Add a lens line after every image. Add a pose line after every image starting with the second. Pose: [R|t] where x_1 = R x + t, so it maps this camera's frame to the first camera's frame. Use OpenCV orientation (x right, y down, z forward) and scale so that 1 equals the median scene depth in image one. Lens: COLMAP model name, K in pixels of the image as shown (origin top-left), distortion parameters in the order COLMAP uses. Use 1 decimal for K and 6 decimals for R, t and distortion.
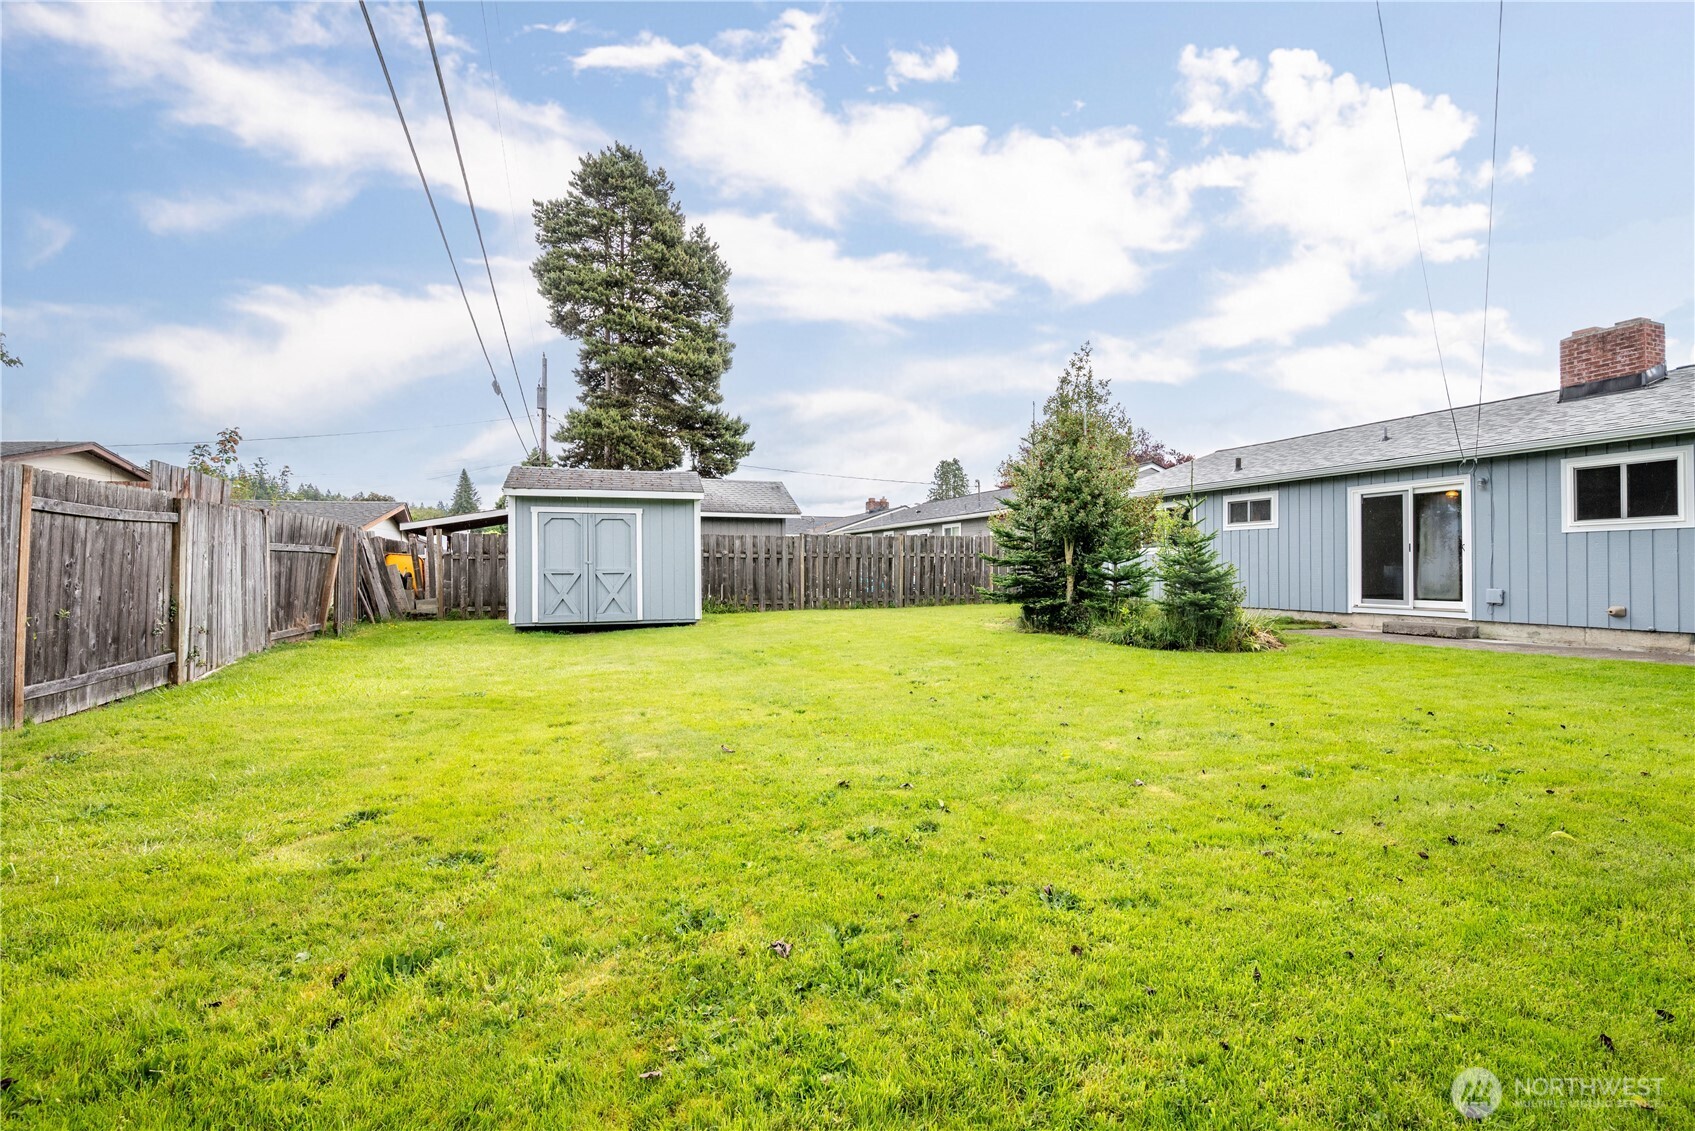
lens RADIAL K [[756.2, 0, 847.5], [0, 756.2, 565.5], [0, 0, 1]] dist [-0.001312, -0.000197]
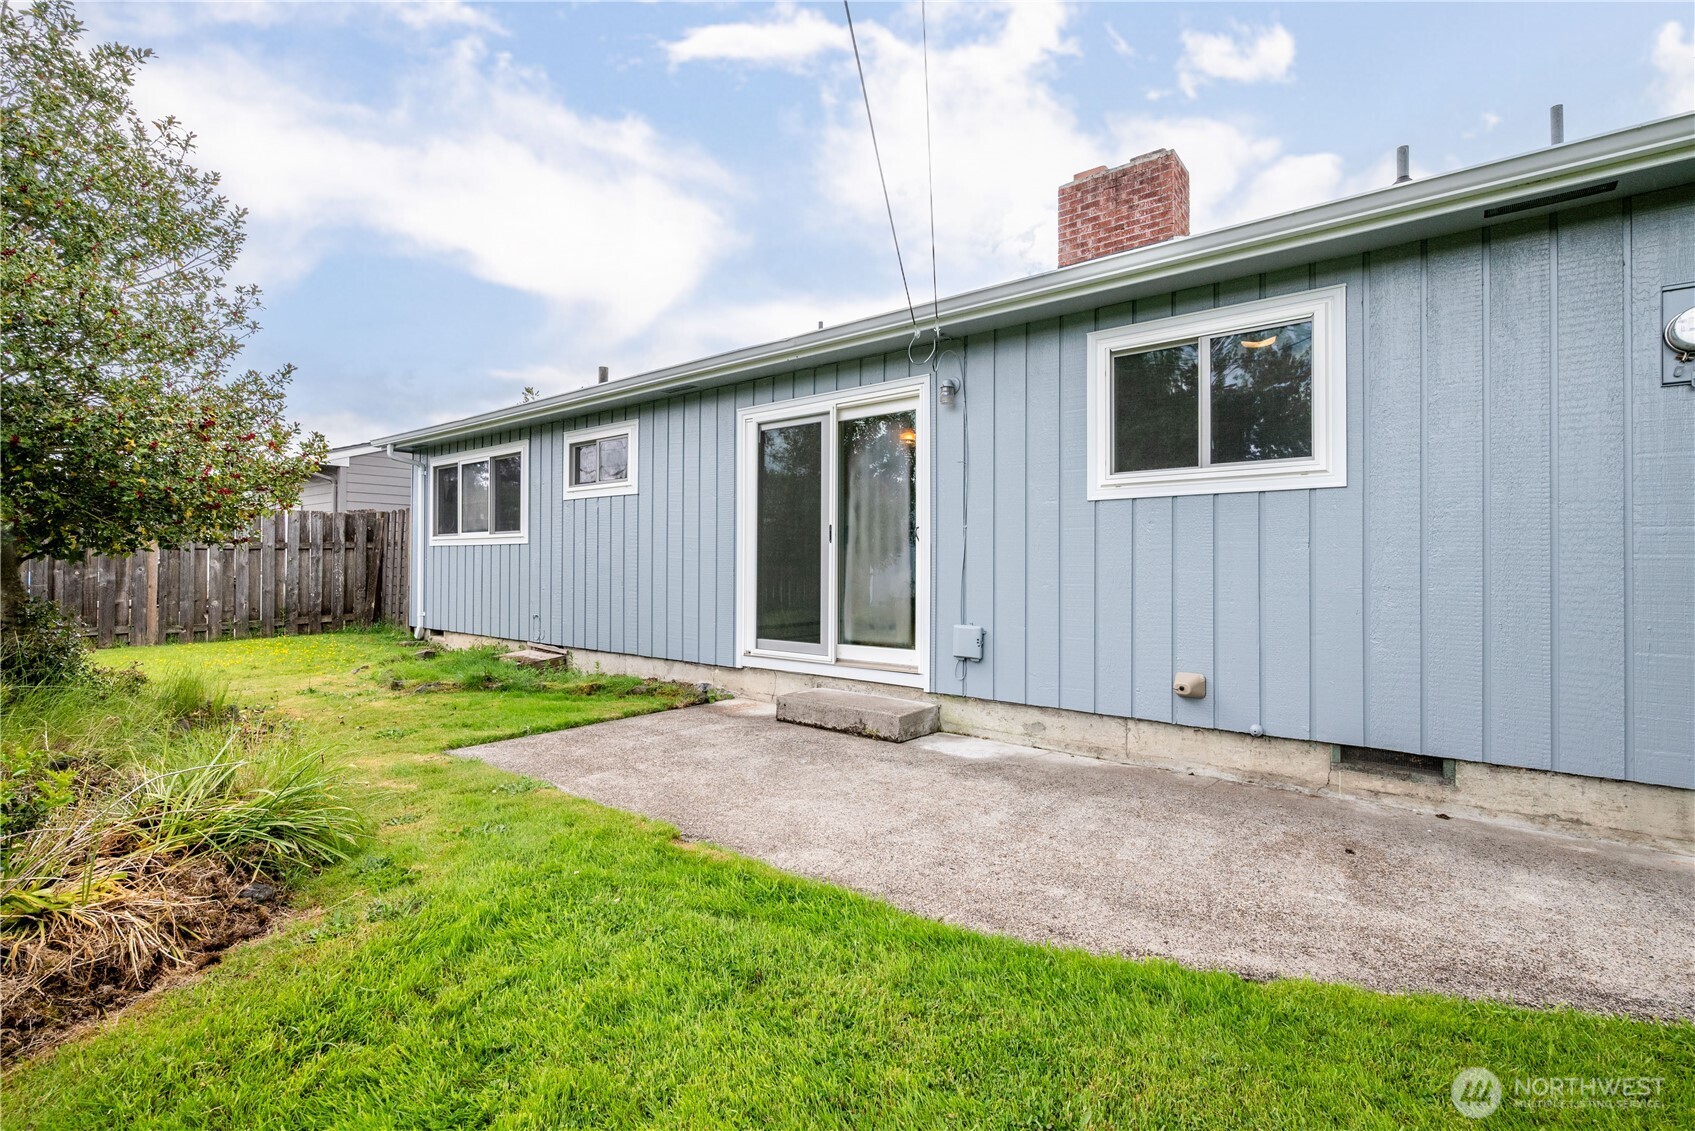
lens RADIAL K [[756.2, 0, 847.5], [0, 756.2, 565.5], [0, 0, 1]] dist [-0.001312, -0.000197]
pose [[0.853873, 0.004698, 0.520460, 0.556525], [-0.007252, 0.999970, 0.002873, -0.005712], [-0.520430, -0.006228, 0.853881, 0.648078]]
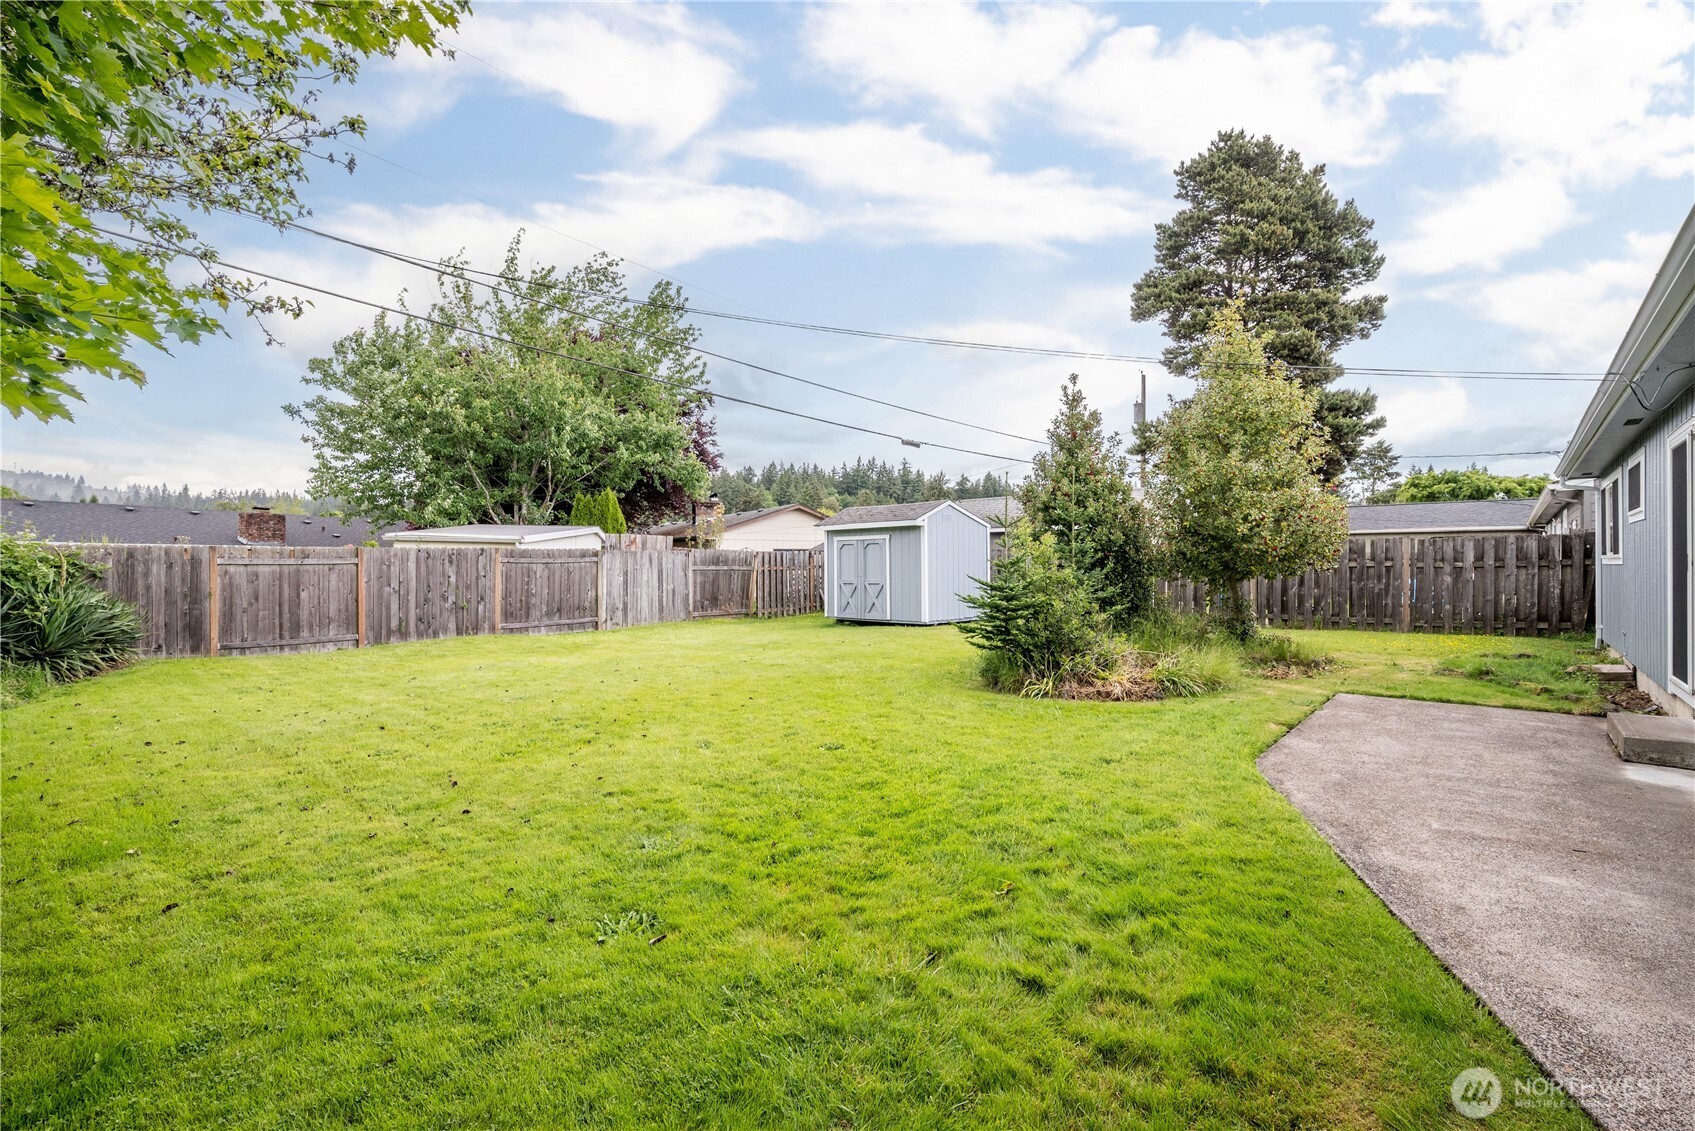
lens RADIAL K [[756.2, 0, 847.5], [0, 756.2, 565.5], [0, 0, 1]] dist [-0.001312, -0.000197]
pose [[0.473714, -0.002676, -0.880675, 0.979230], [0.005821, 0.999983, 0.000092, -0.025483], [0.880660, -0.005170, 0.473721, 0.366379]]
